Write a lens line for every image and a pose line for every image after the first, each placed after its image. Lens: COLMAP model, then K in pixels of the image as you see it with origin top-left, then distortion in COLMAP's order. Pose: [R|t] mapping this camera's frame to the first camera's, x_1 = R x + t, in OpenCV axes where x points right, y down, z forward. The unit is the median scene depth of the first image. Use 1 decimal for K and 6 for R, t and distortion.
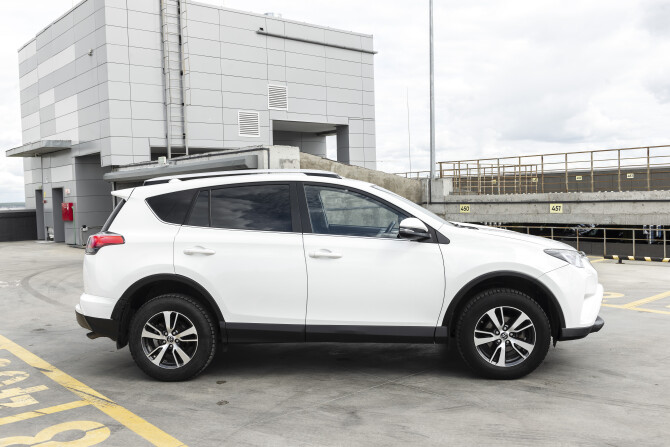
lens RADIAL K [[628.1, 0, 335.0], [0, 628.1, 223.5], [0, 0, 1]] dist [0.000338, -0.009956]
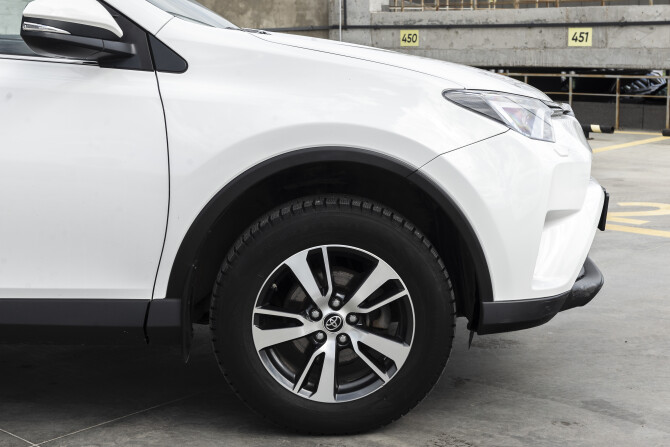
lens RADIAL K [[1111.6, 0, 335.0], [0, 1111.6, 223.5], [0, 0, 1]] dist [0.008666, 0.118510]
pose [[0.995064, -0.002652, 0.099200, 0.203444], [-0.010162, 0.991664, 0.128449, 0.035424], [-0.098713, -0.128823, 0.986742, 0.352295]]
